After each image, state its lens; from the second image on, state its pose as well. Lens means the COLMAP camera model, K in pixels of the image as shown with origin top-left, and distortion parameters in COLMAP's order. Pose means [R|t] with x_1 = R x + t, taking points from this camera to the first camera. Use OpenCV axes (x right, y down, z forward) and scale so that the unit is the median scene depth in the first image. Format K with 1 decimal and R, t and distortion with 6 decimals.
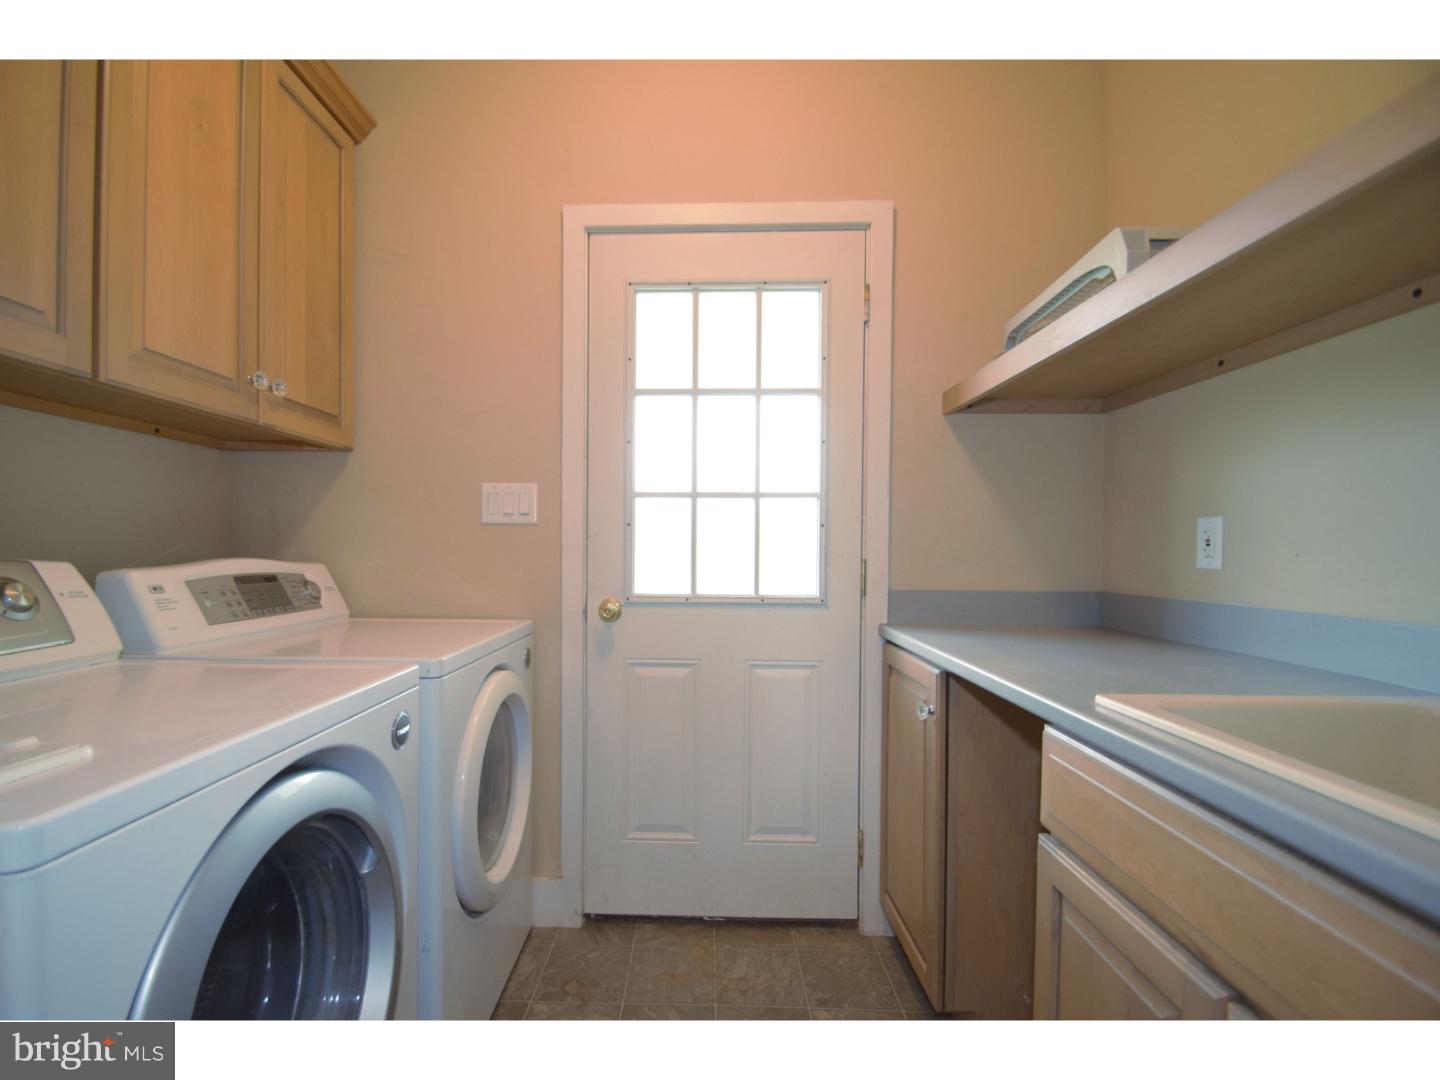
lens RADIAL K [[666.9, 0, 687.8], [0, 666.9, 554.4], [0, 0, 1]] dist [0.000230, 0.000004]
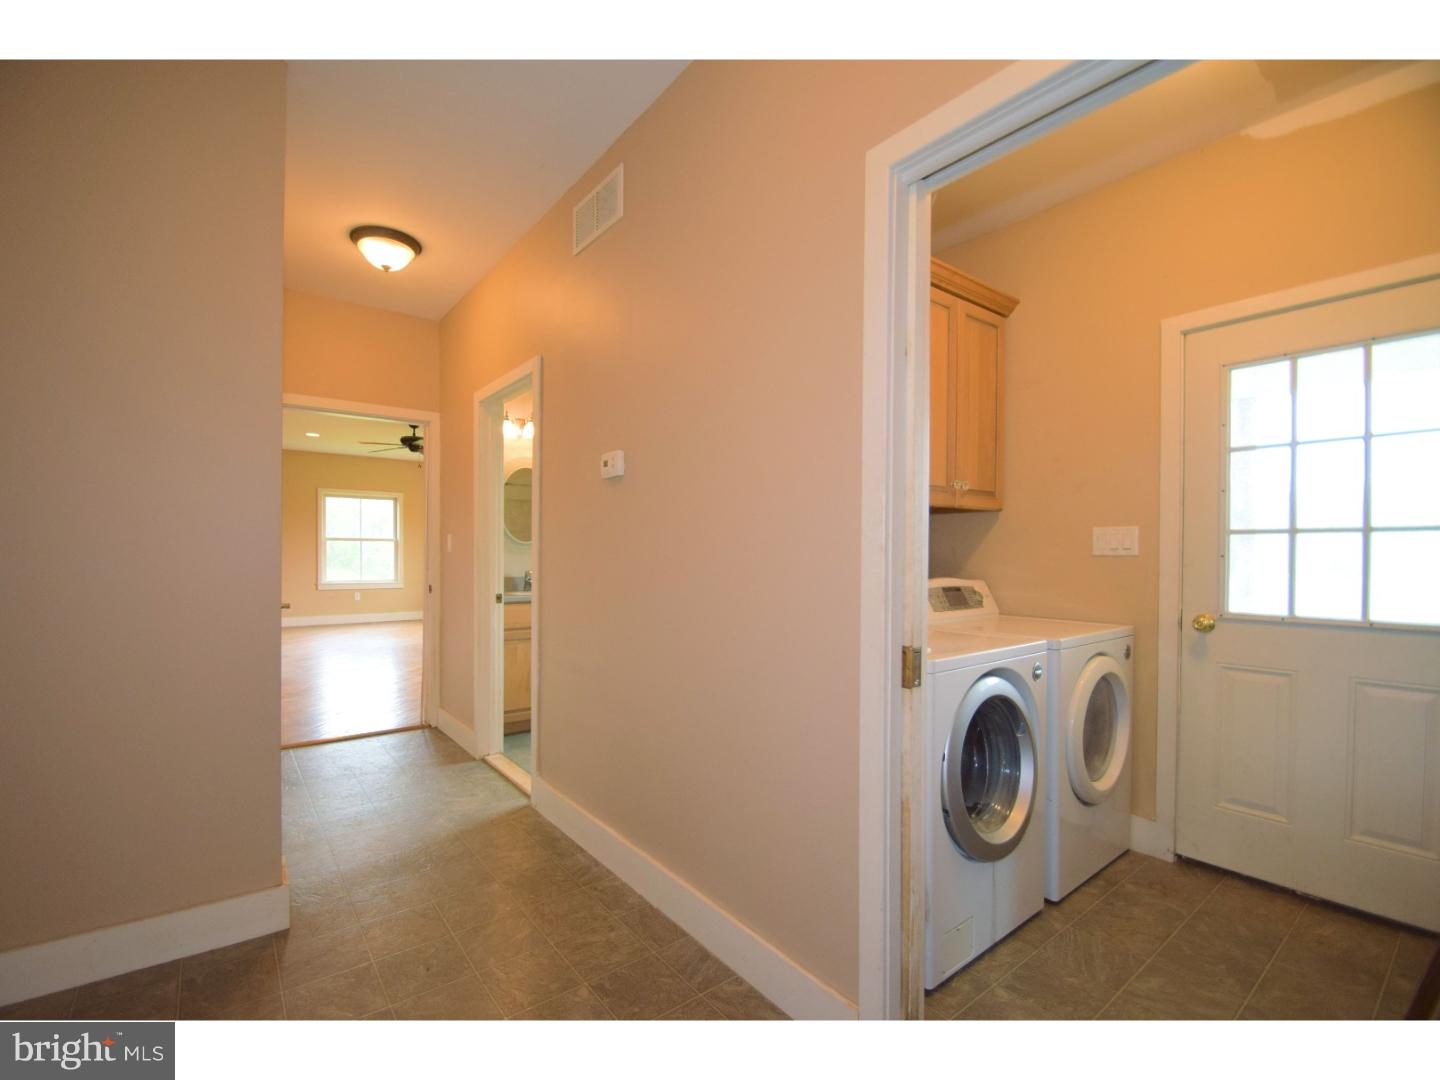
lens RADIAL K [[632.2, 0, 692.4], [0, 632.2, 561.6], [0, 0, 1]] dist [0.009292, -0.017038]
pose [[0.631629, 0.006282, -0.775245, 0.205469], [-0.008492, 0.999963, 0.001184, -0.028540], [0.775224, 0.005835, 0.631659, -0.534275]]
